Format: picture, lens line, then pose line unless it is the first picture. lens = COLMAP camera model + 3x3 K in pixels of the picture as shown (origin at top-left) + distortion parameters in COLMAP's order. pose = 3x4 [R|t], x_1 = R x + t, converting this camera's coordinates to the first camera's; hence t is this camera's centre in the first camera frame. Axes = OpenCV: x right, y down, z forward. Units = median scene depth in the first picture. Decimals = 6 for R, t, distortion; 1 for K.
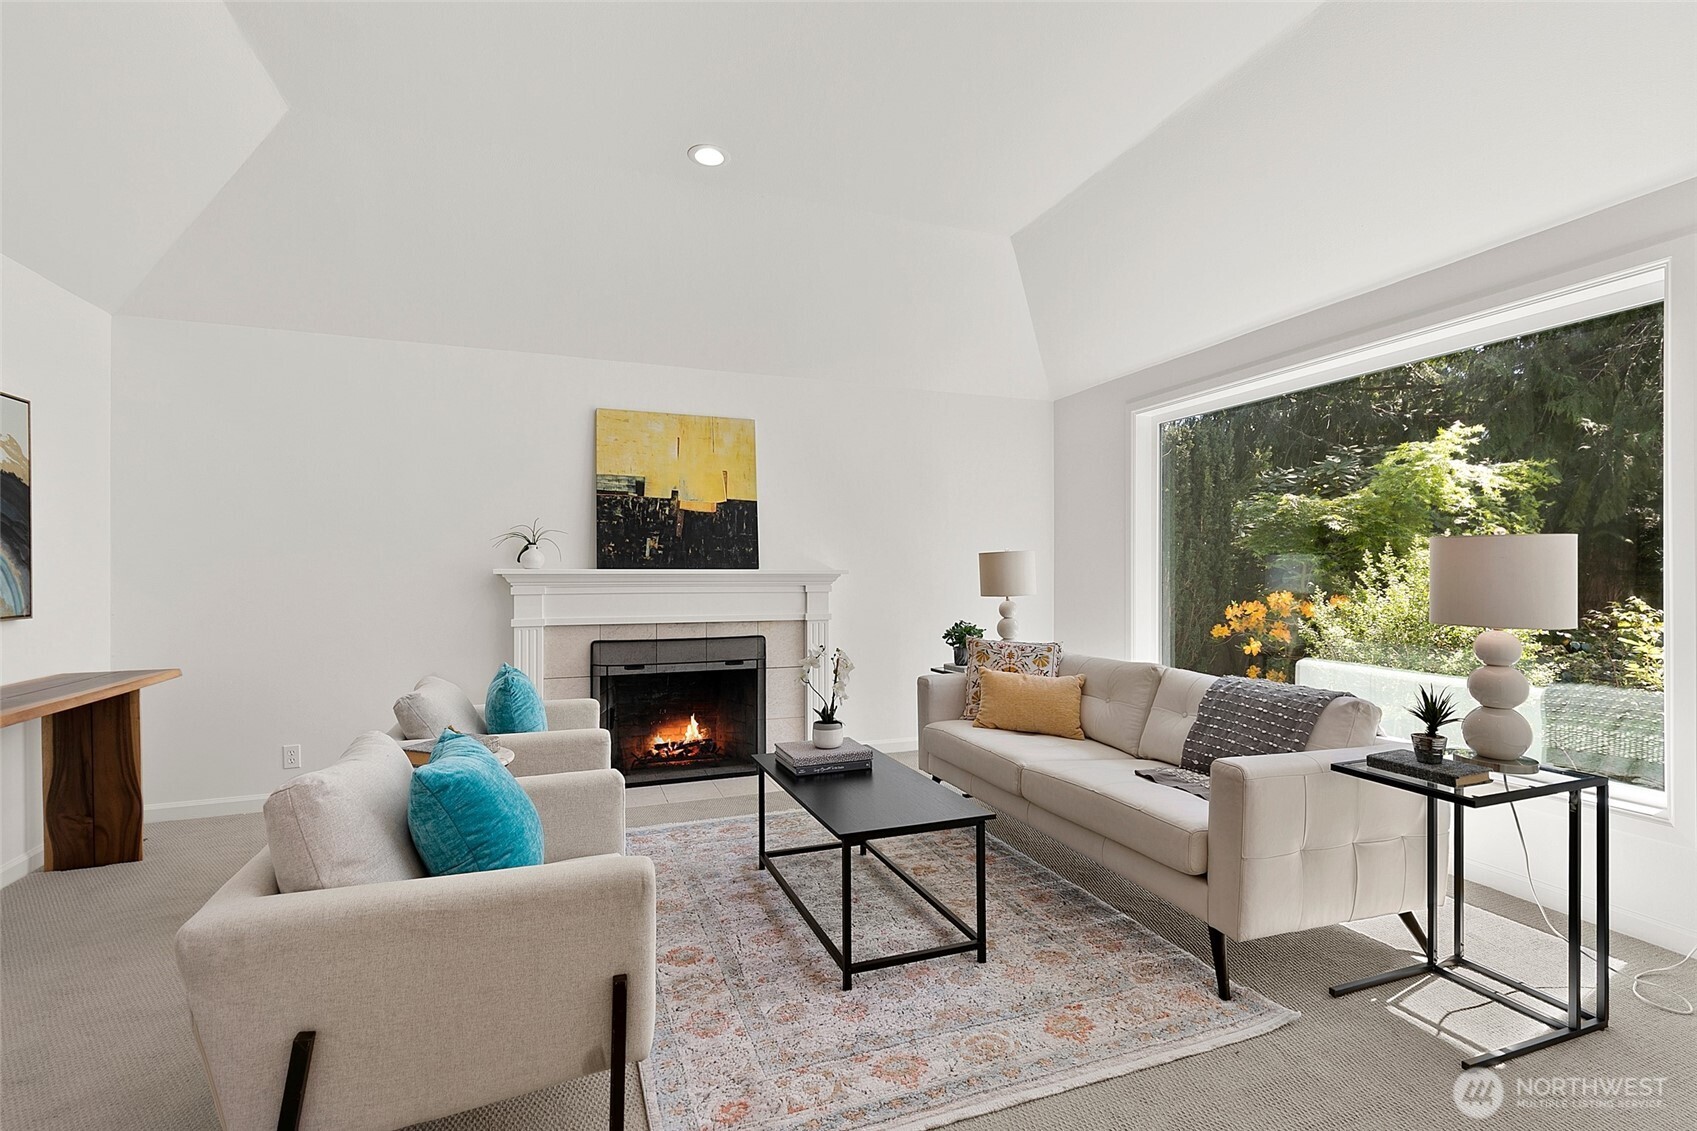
lens RADIAL K [[768.3, 0, 848.5], [0, 768.3, 565.5], [0, 0, 1]] dist [0.010475, -0.000214]
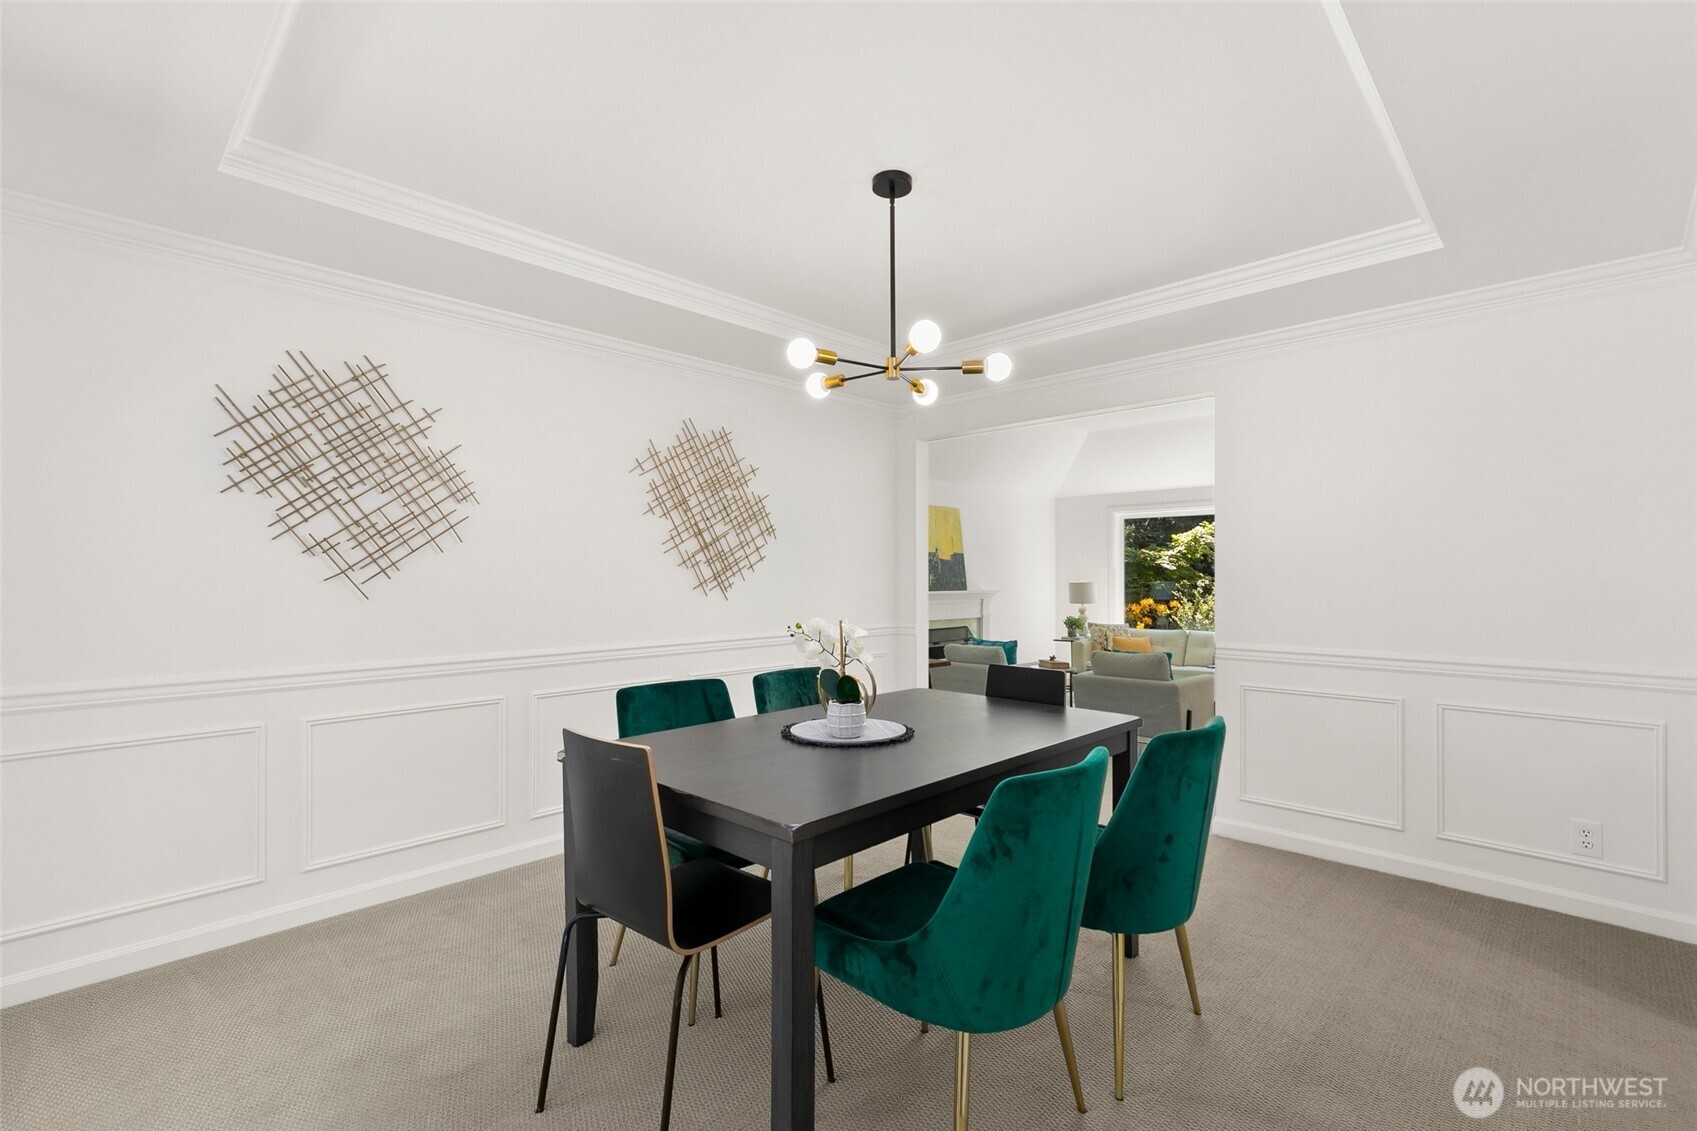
lens RADIAL K [[768.3, 0, 848.5], [0, 768.3, 565.5], [0, 0, 1]] dist [0.010475, -0.000214]
pose [[0.902249, 0.006551, 0.431165, -1.251471], [-0.004492, 0.999973, -0.005793, -0.046200], [-0.431191, 0.003290, 0.902254, -0.587721]]
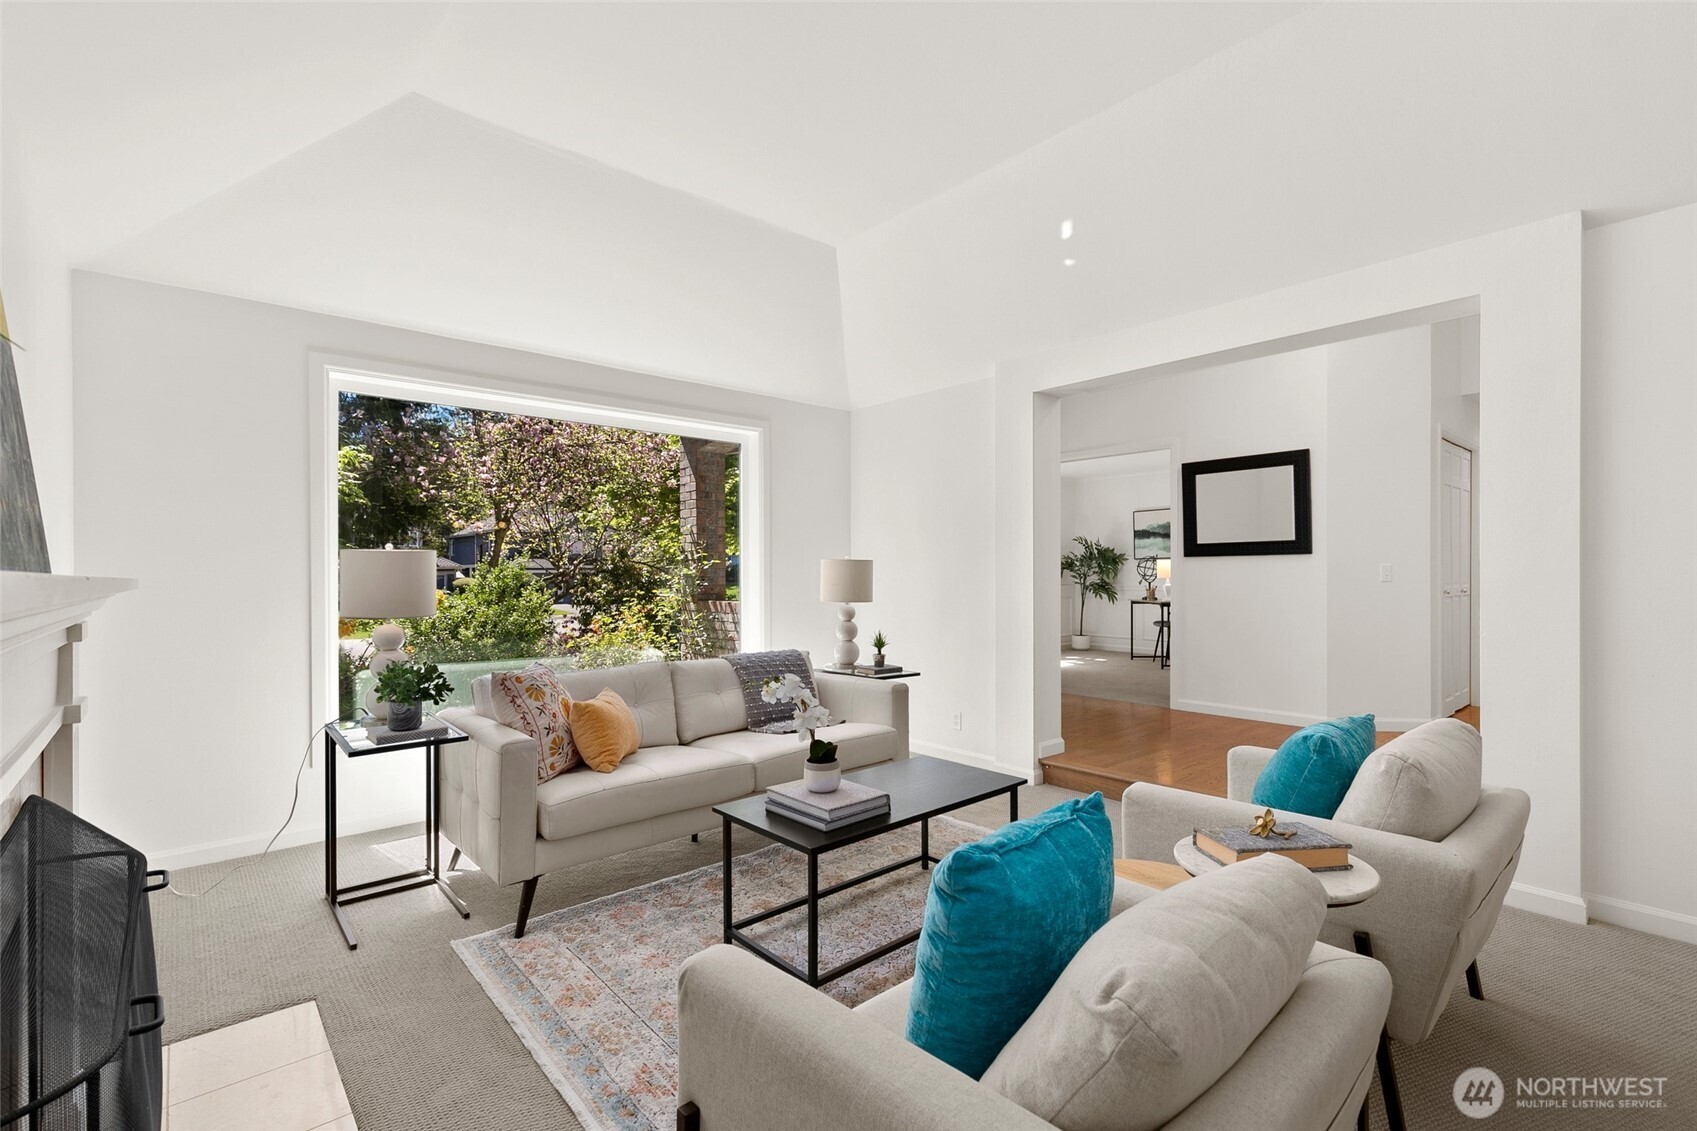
lens RADIAL K [[768.3, 0, 848.5], [0, 768.3, 565.5], [0, 0, 1]] dist [0.010475, -0.000214]
pose [[-0.364318, 0.010813, 0.931212, -0.561697], [-0.003985, 0.999905, -0.013170, 0.001850], [-0.931266, -0.008509, -0.364240, 0.873430]]
